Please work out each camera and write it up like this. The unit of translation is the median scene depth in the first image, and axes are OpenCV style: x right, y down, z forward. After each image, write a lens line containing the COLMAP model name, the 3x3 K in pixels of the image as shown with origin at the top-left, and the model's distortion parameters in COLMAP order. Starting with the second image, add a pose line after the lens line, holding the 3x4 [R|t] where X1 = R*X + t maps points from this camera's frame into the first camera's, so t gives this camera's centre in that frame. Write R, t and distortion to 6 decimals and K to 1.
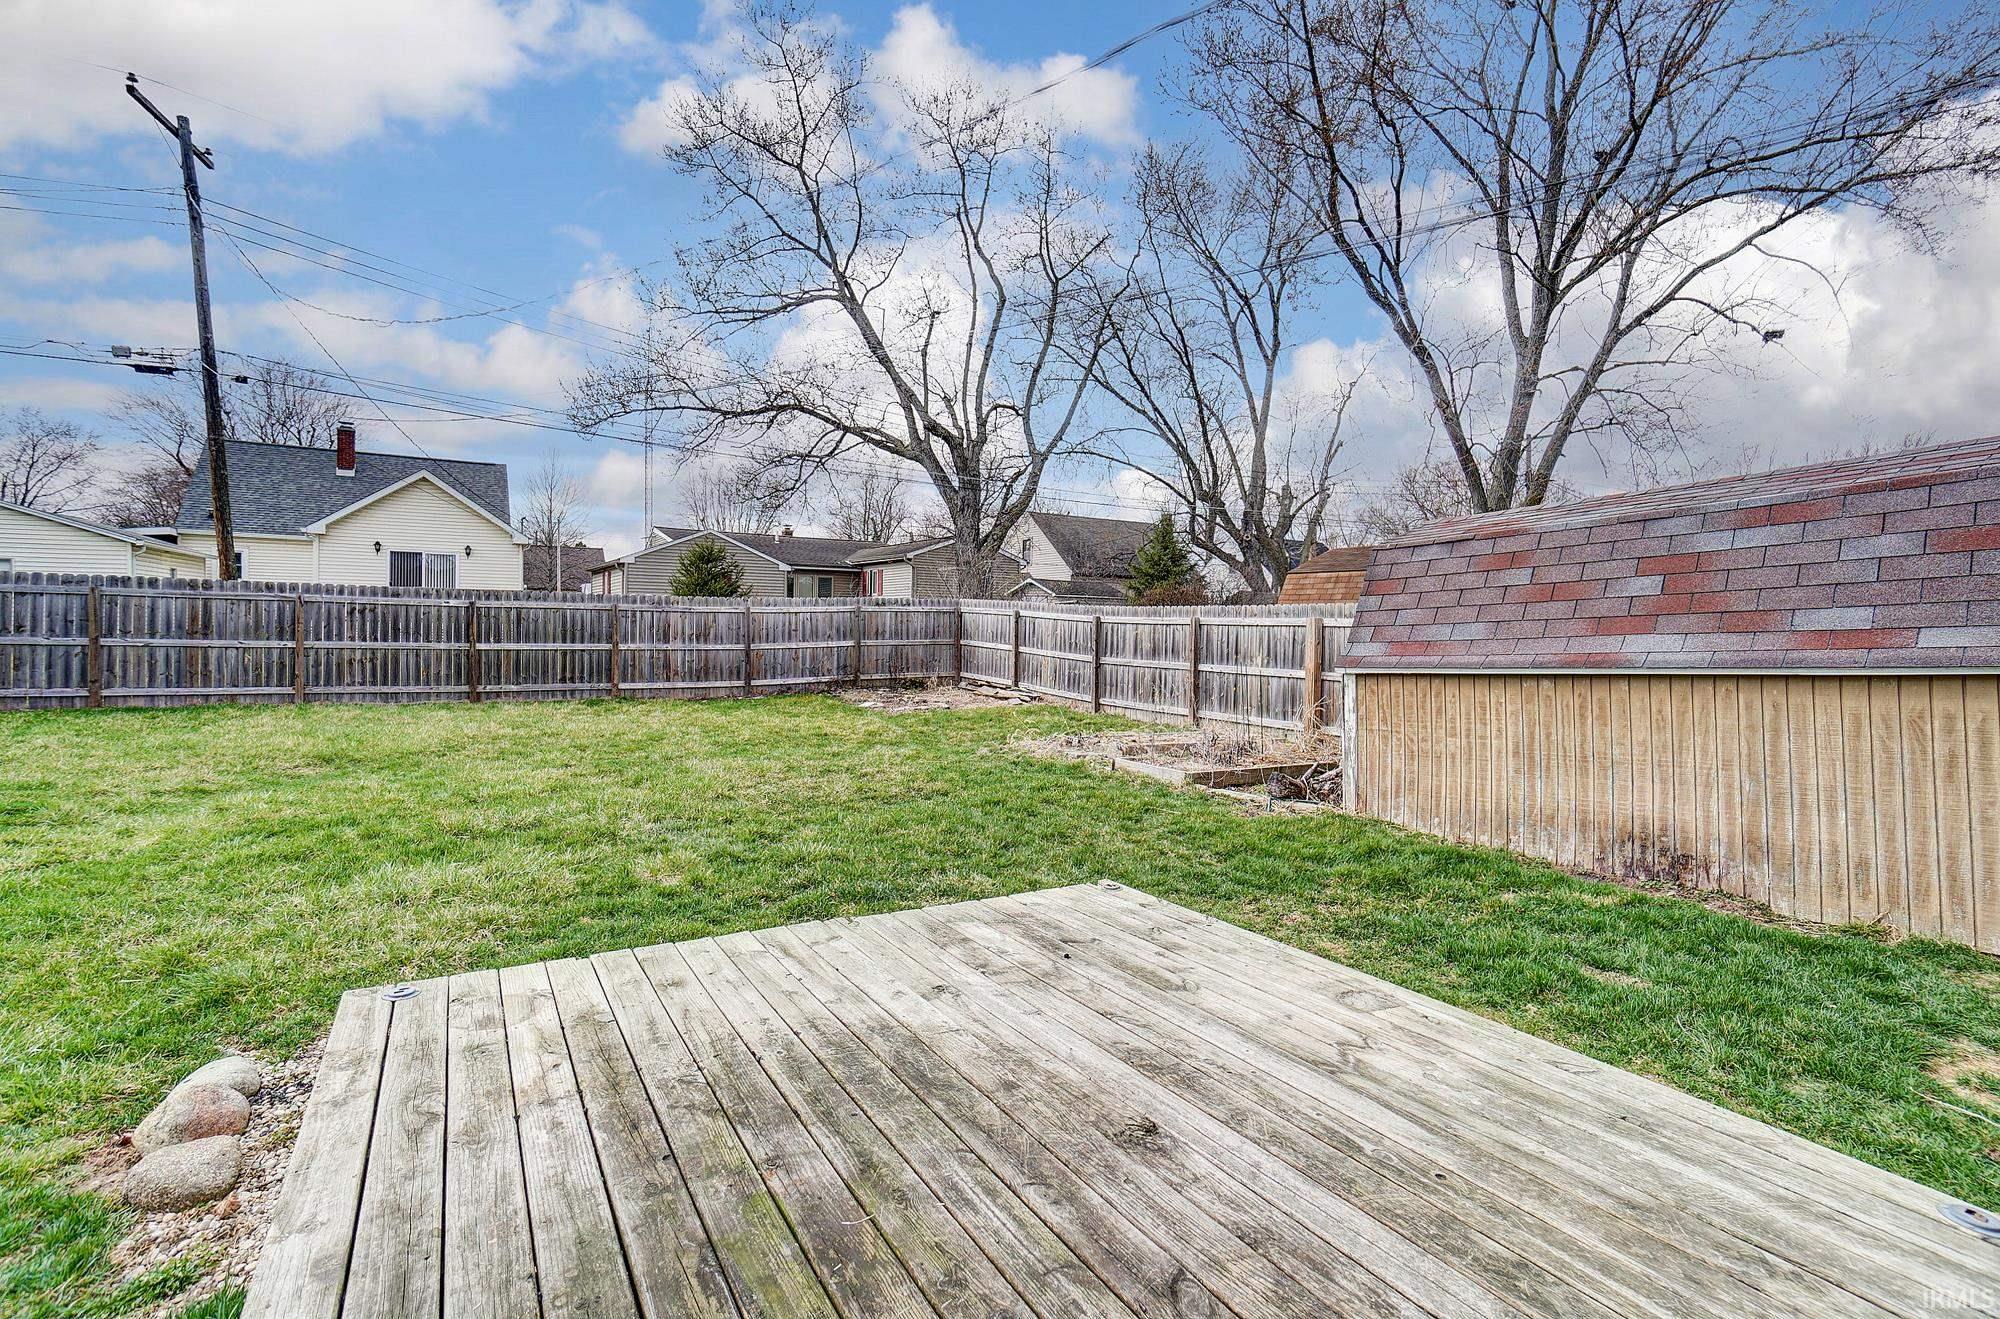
lens RADIAL K [[896.5, 0, 990.7], [0, 896.5, 641.2], [0, 0, 1]] dist [-0.052261, 0.017015]
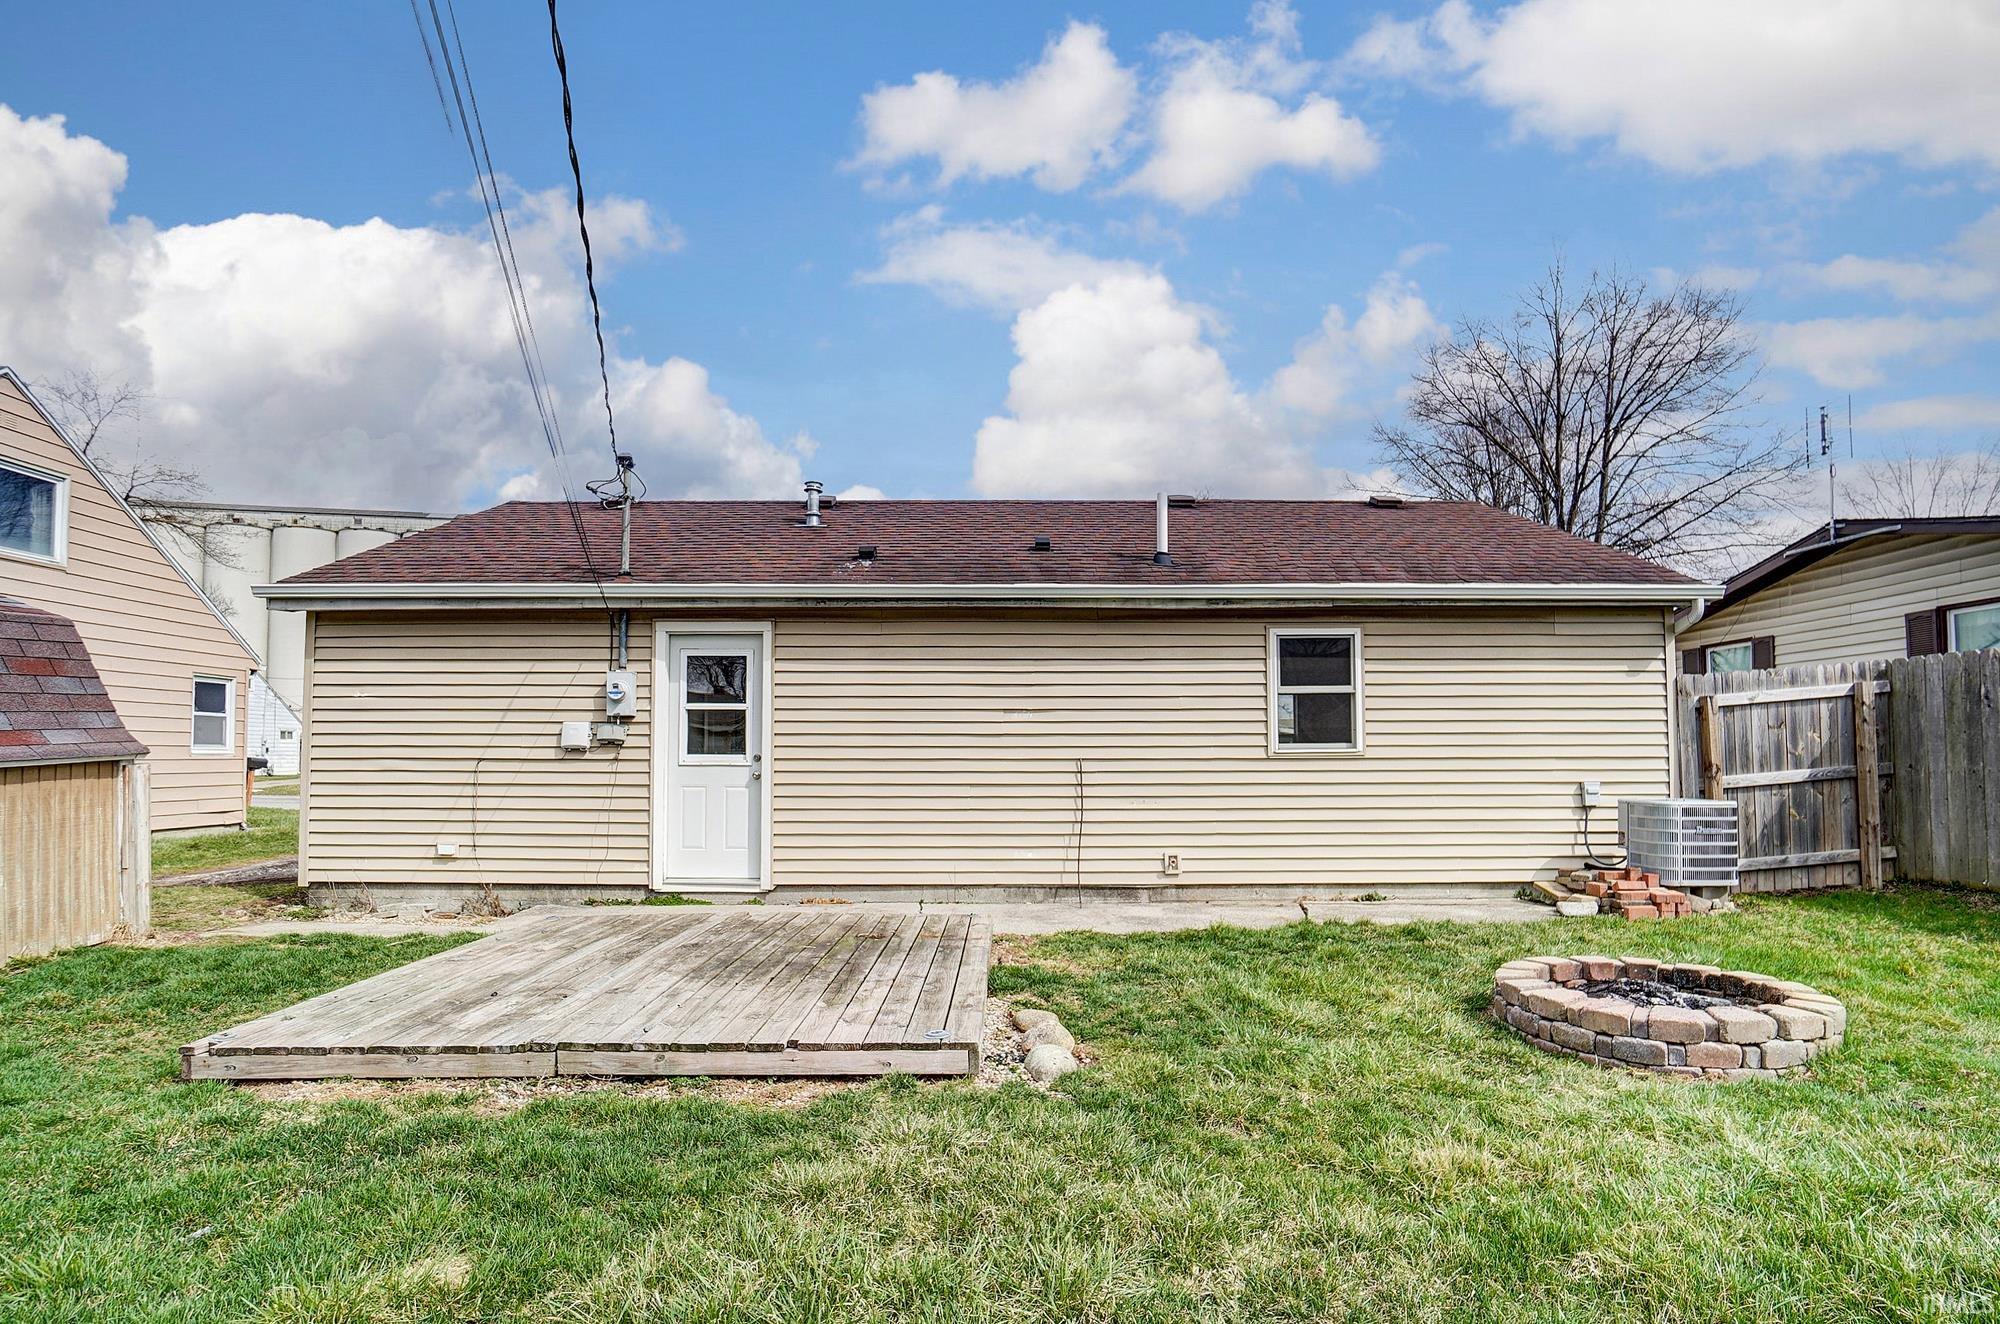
lens RADIAL K [[935.5, 0, 969.3], [0, 935.5, 683.5], [0, 0, 1]] dist [-0.049261, 0.013411]
pose [[-0.858050, 0.029686, 0.512708, -1.772870], [0.002365, 0.998546, -0.053859, -0.023074], [-0.513561, -0.045001, -0.856872, 2.697380]]
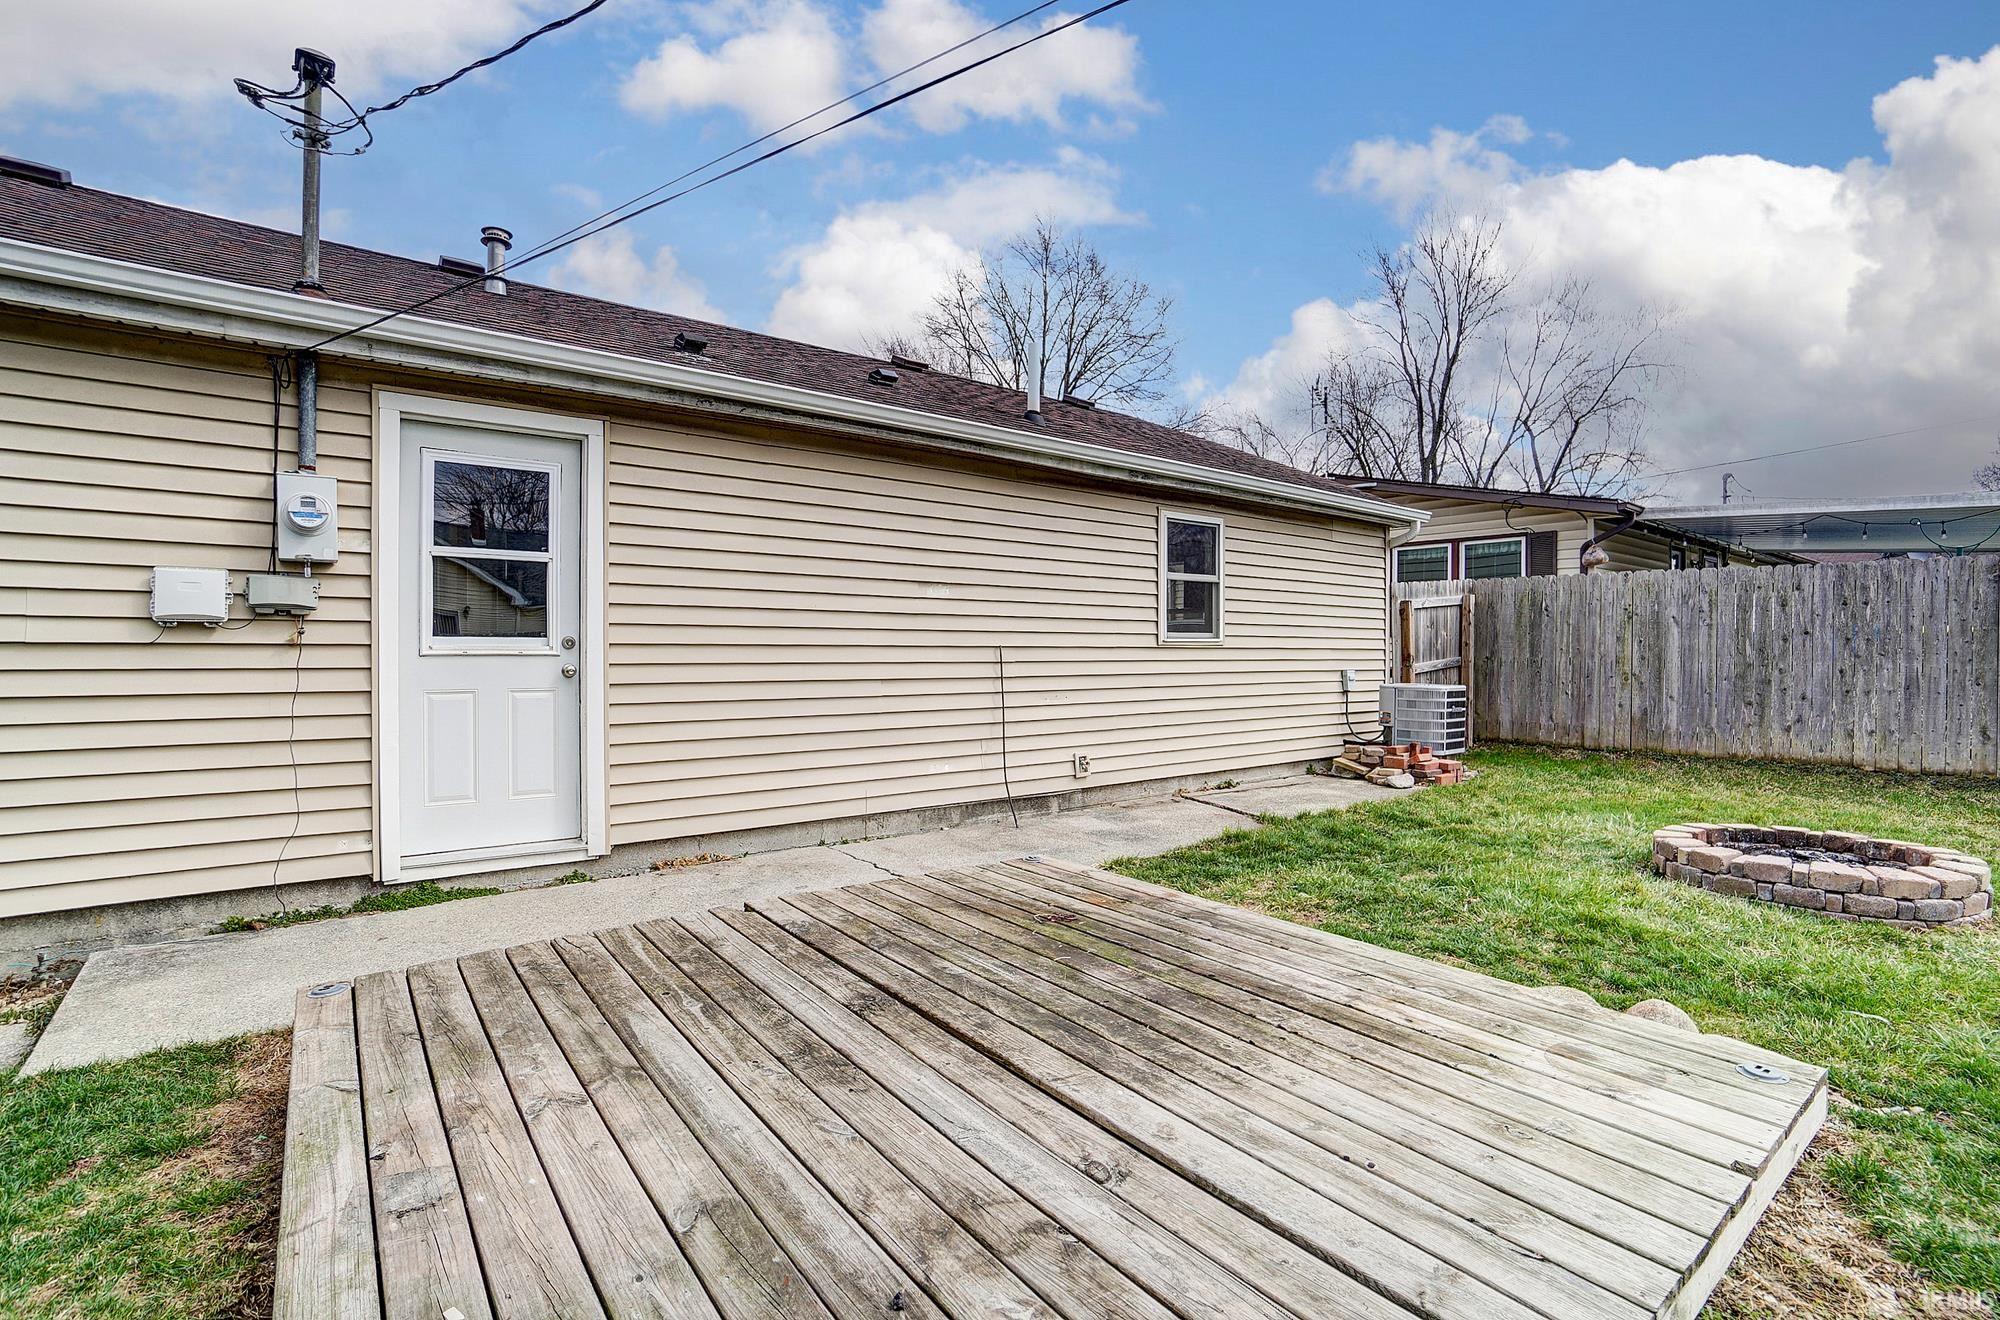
lens RADIAL K [[896.5, 0, 1000.9], [0, 896.5, 631.4], [0, 0, 1]] dist [-0.052261, 0.017015]
pose [[-0.993993, -0.018097, -0.107941, 0.130347], [-0.018542, 0.999823, 0.003122, 0.018894], [0.107865, 0.005105, -0.994152, 2.164342]]
